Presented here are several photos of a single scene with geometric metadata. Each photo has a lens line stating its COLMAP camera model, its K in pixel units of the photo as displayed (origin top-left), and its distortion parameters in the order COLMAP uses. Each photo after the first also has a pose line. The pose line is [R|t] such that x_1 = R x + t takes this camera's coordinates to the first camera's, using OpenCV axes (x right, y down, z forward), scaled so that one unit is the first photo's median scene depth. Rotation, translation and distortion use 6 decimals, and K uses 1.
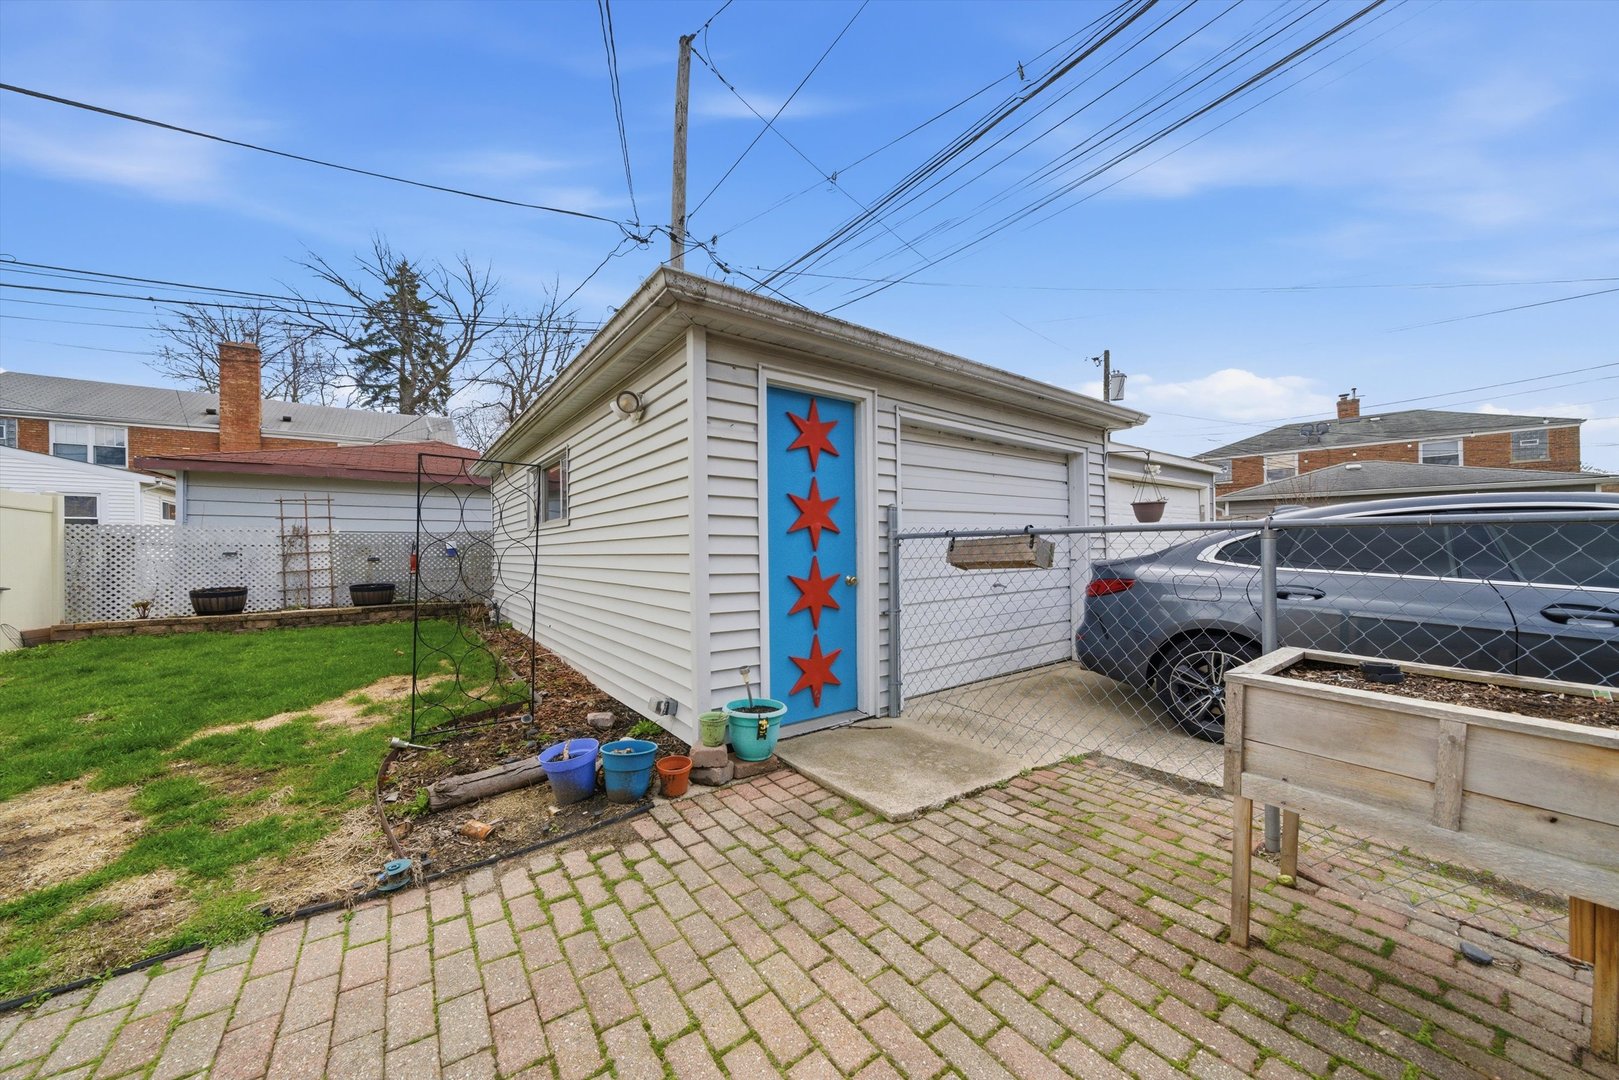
lens RADIAL K [[568.0, 0, 813.1], [0, 568.0, 552.0], [0, 0, 1]] dist [-0.015267, 0.007564]
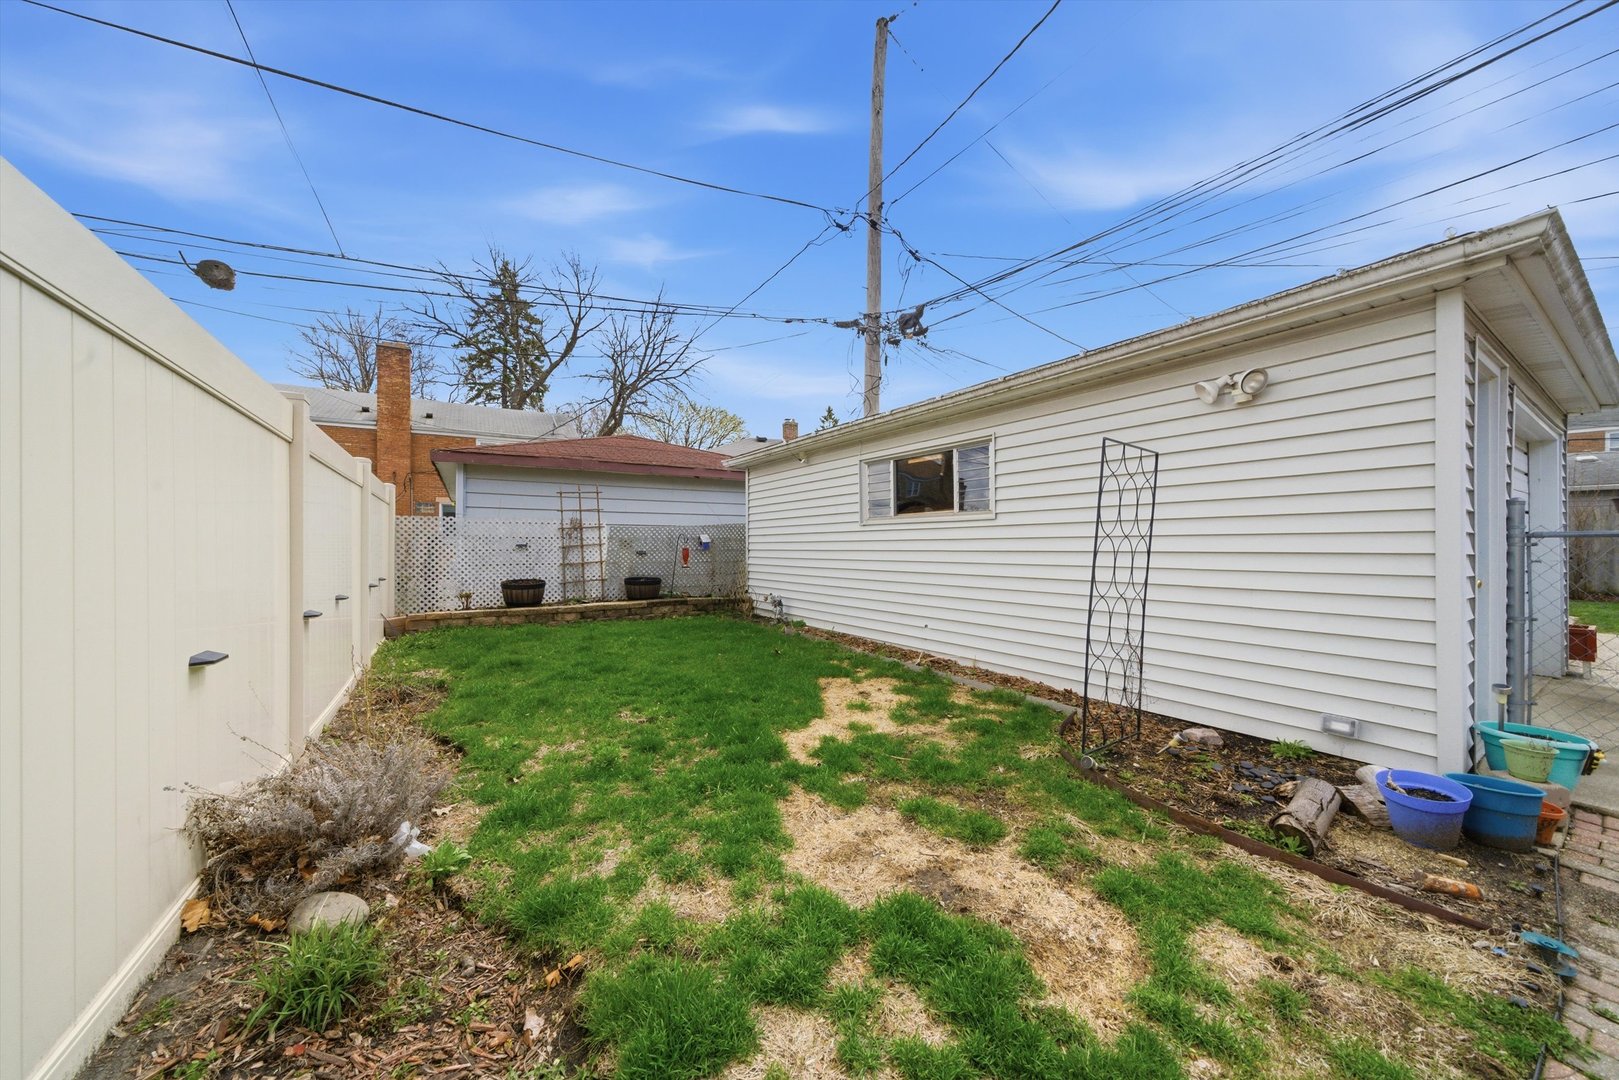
lens RADIAL K [[565.4, 0, 790.1], [0, 565.4, 541.7], [0, 0, 1]] dist [0.000492, 0.000377]
pose [[0.997144, 0.007301, -0.075175, -0.435739], [-0.007924, 0.999937, -0.007995, -0.000217], [0.075112, 0.008568, 0.997138, 0.027935]]
